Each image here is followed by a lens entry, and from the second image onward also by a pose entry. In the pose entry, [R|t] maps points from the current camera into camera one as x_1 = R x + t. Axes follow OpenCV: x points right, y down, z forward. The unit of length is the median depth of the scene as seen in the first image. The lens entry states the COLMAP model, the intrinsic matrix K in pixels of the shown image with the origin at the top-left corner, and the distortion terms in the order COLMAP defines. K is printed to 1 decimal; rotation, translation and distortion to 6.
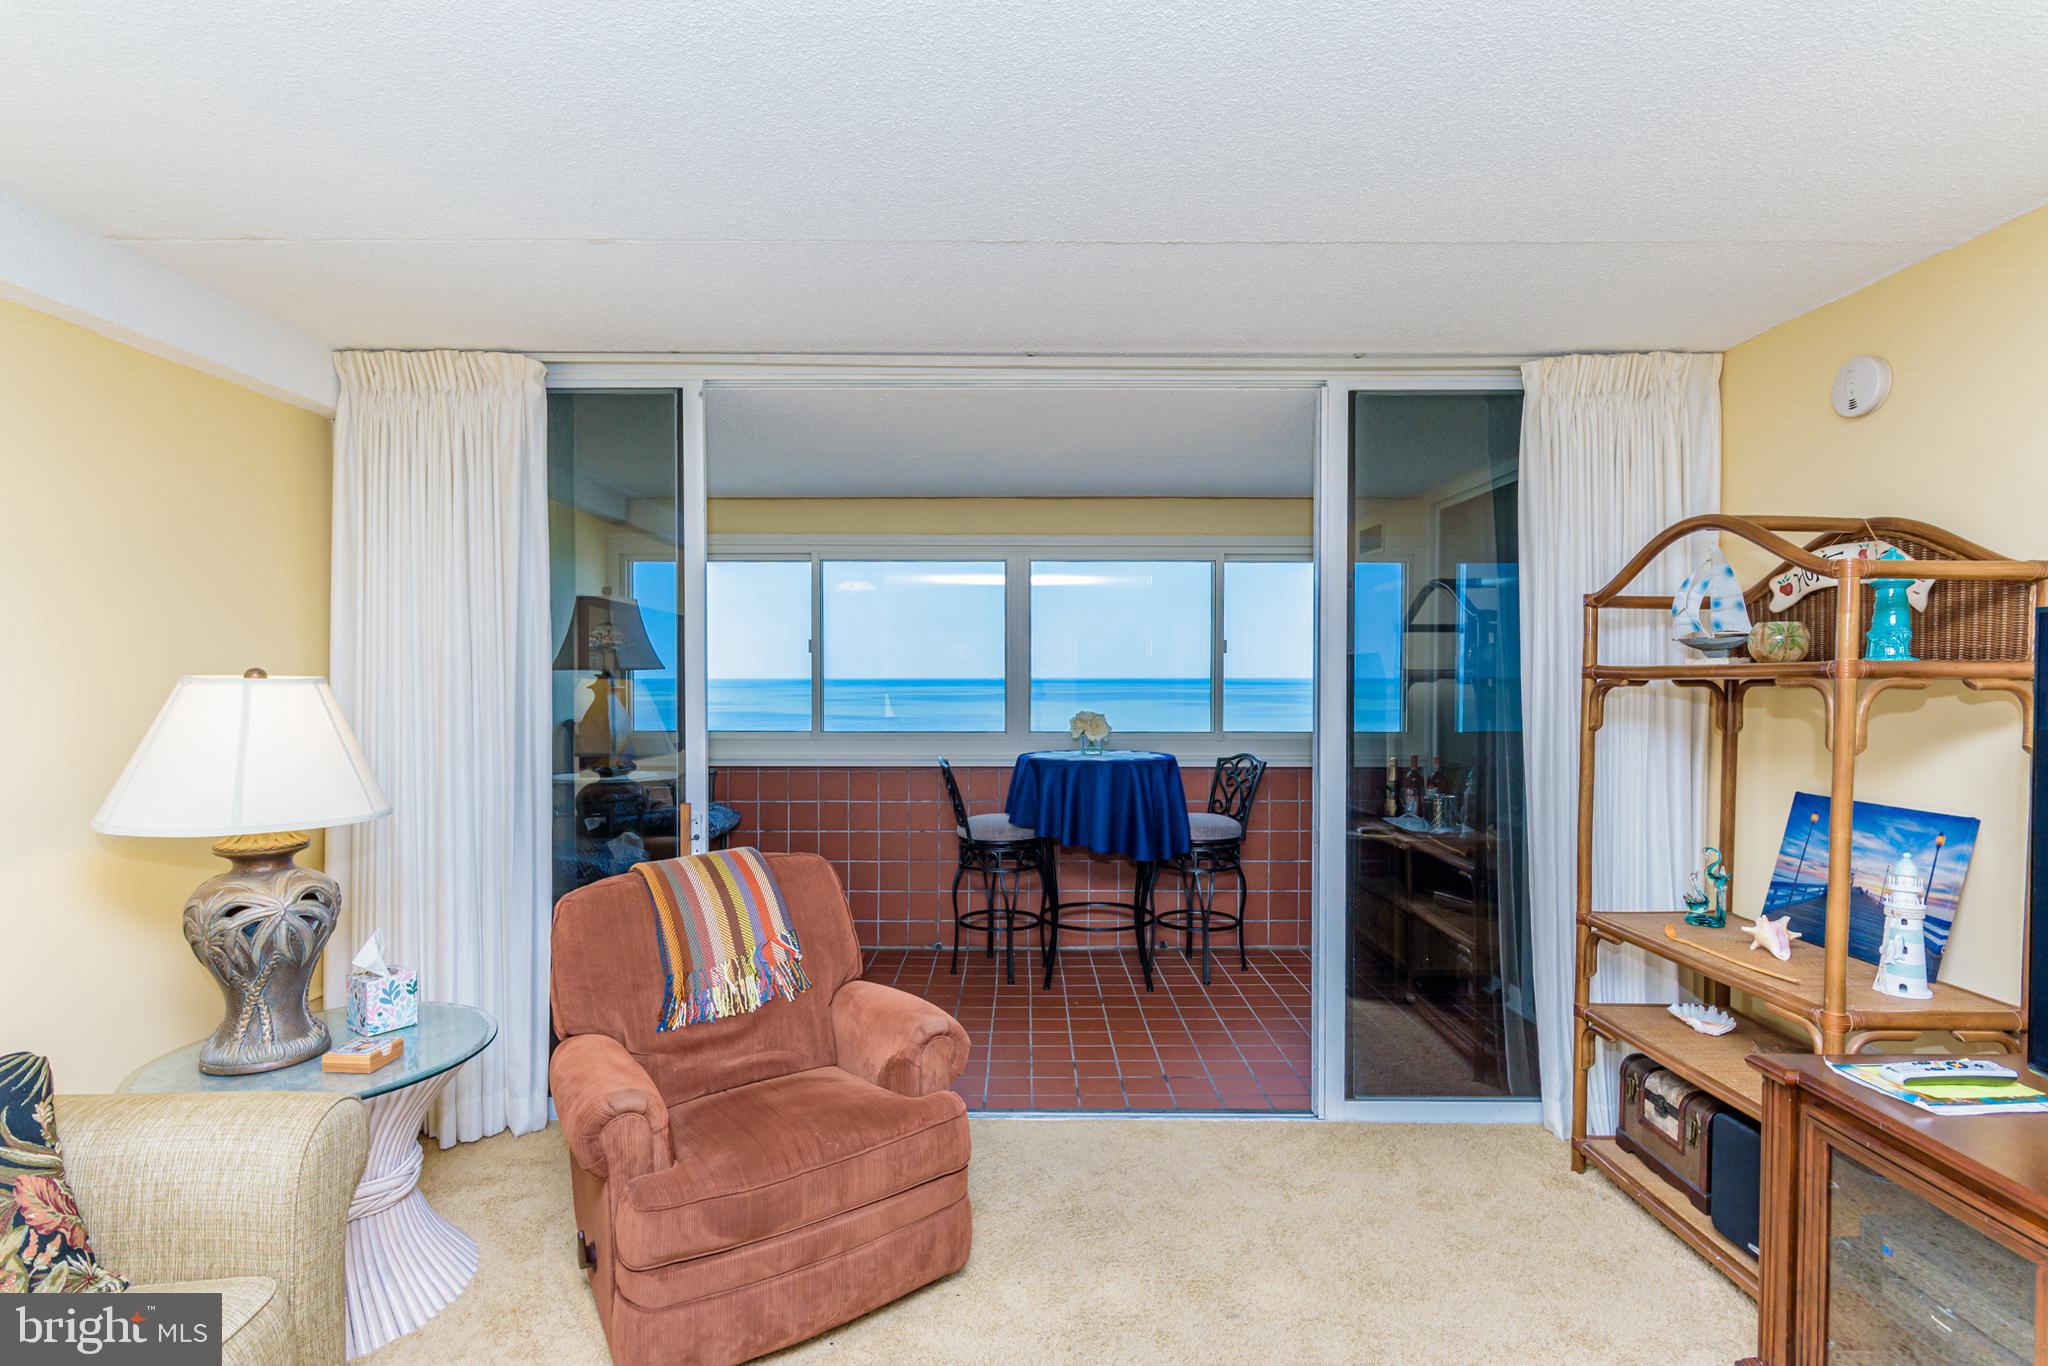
lens RADIAL K [[1021.3, 0, 1004.6], [0, 1021.3, 694.9], [0, 0, 1]] dist [0.001973, 0.000655]
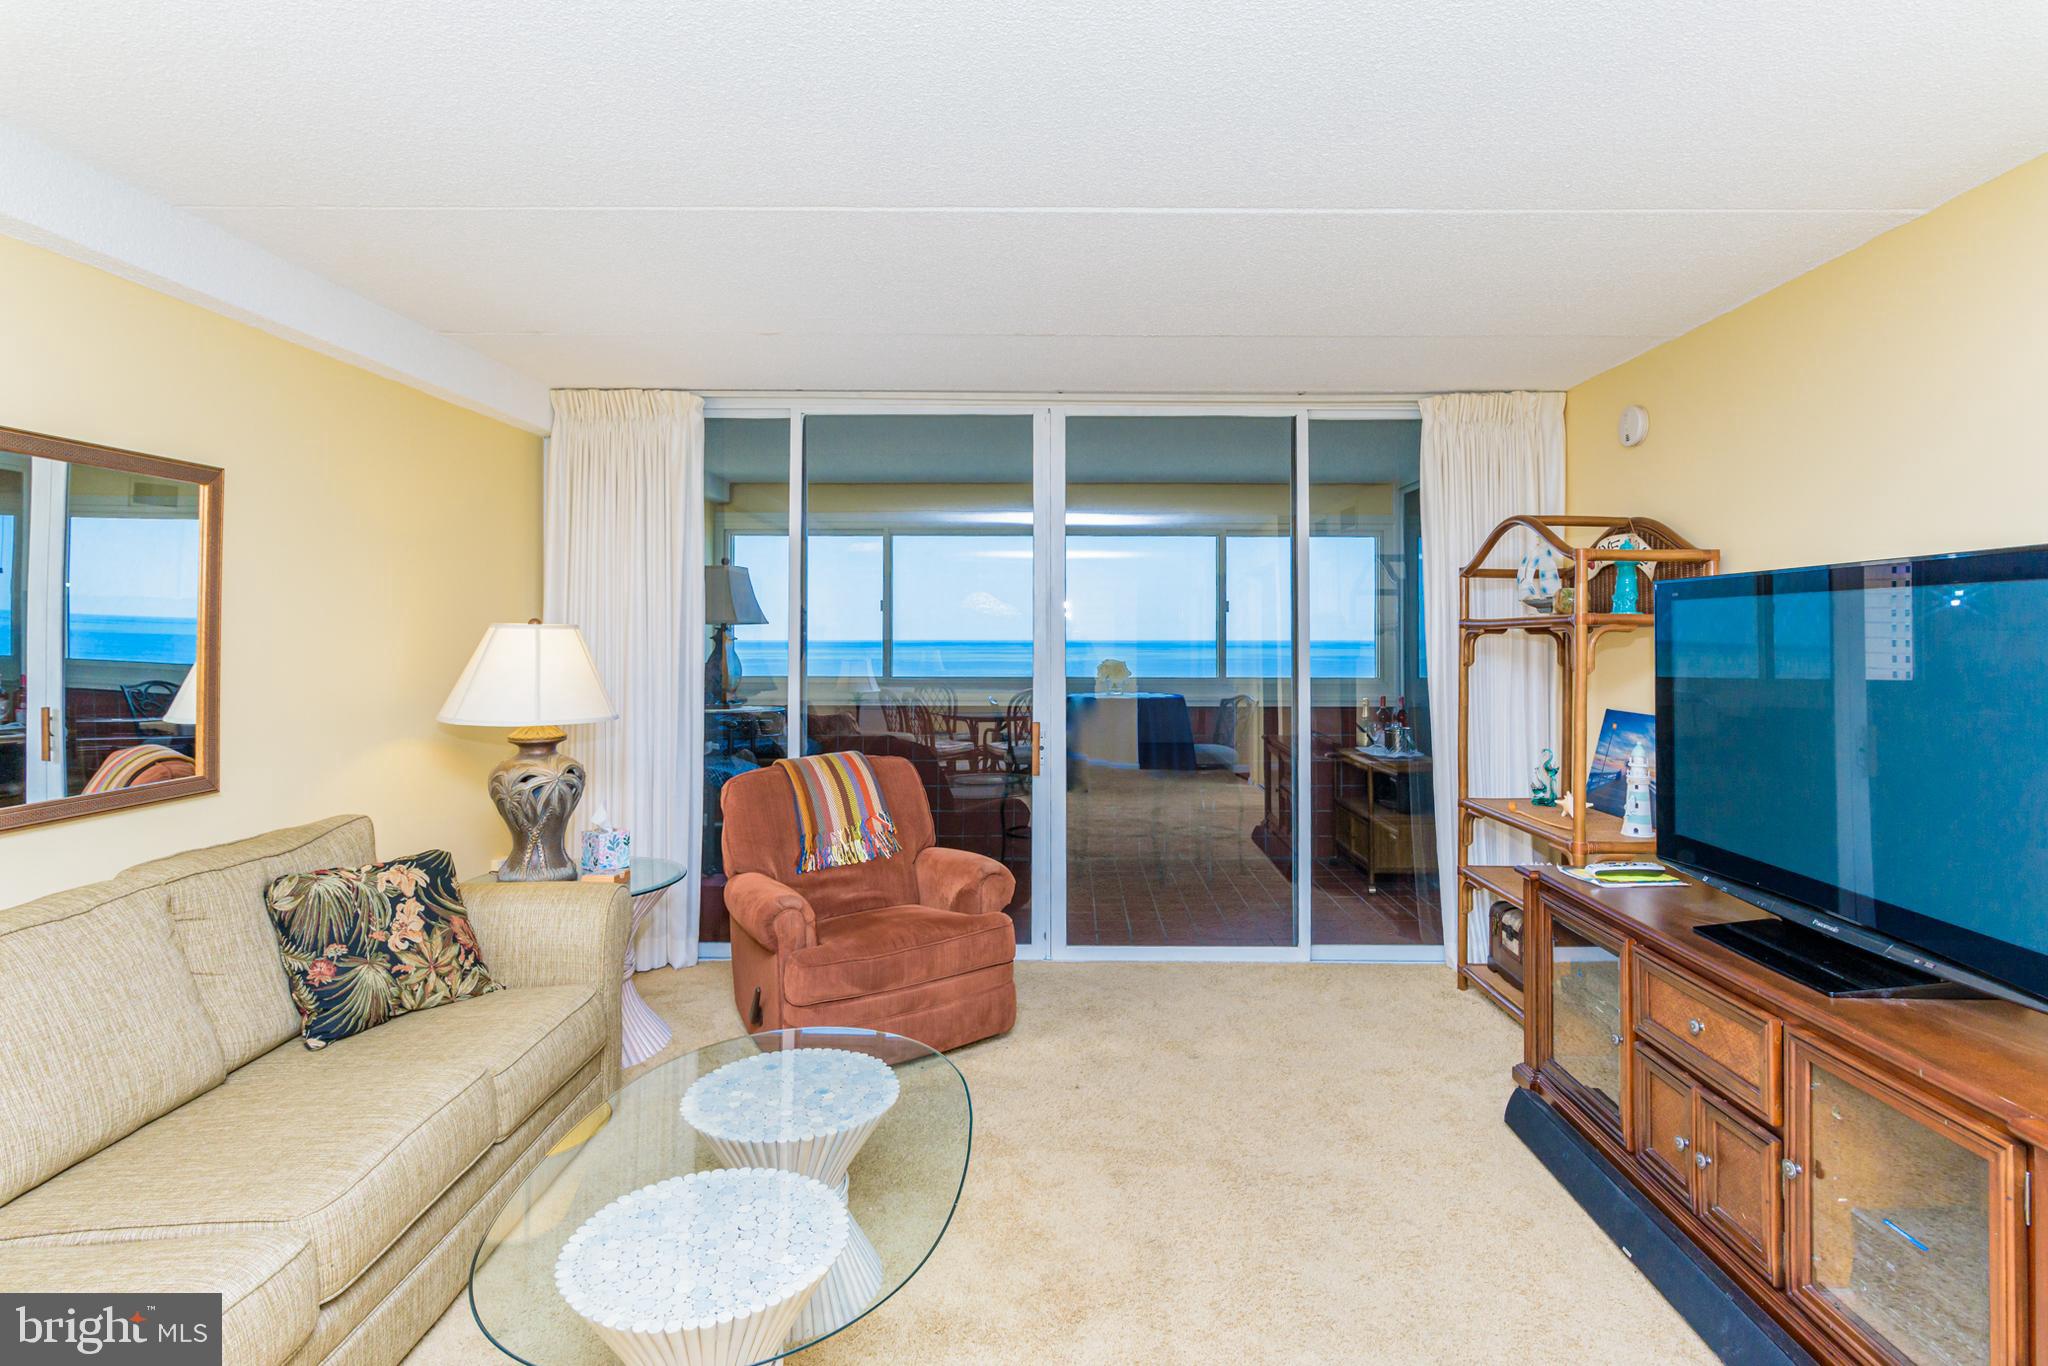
lens RADIAL K [[1018.3, 0, 1052.5], [0, 1018.3, 623.0], [0, 0, 1]] dist [0.002717, 0.000019]
pose [[0.999996, 0.001229, 0.002579, 0.013110], [-0.001142, 0.999436, -0.033547, 0.025969], [-0.002619, 0.033544, 0.999434, -0.410847]]
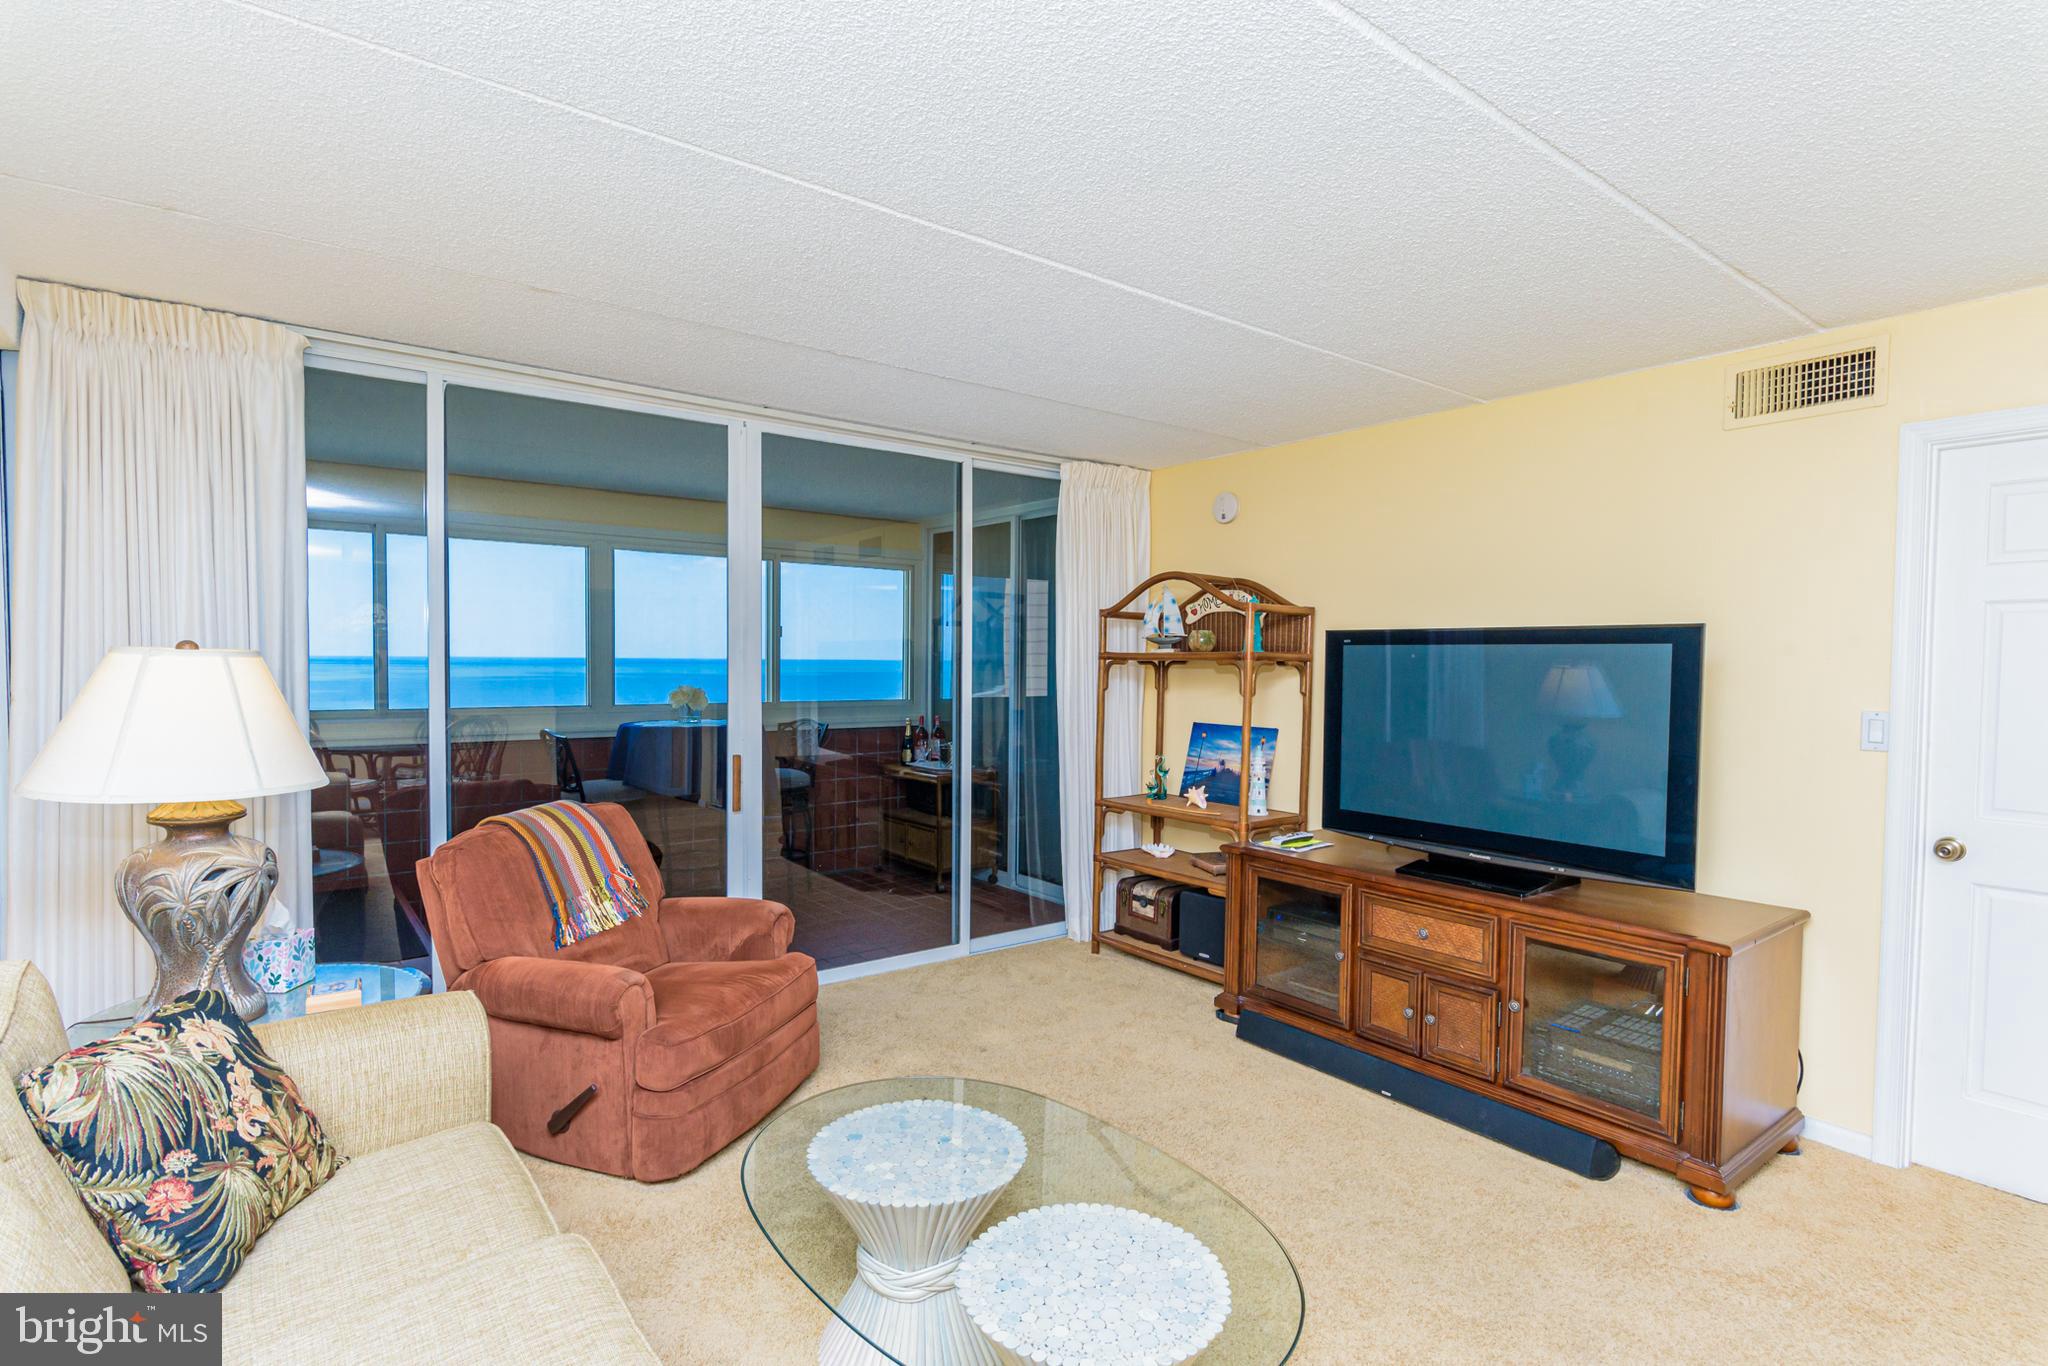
lens RADIAL K [[996.8, 0, 1021.2], [0, 996.8, 694.5], [0, 0, 1]] dist [0.001743, -0.000419]
pose [[0.795364, -0.014161, 0.605967, -0.575118], [0.002317, 0.999791, 0.020322, 0.008437], [-0.606128, -0.014760, 0.795230, -0.241734]]
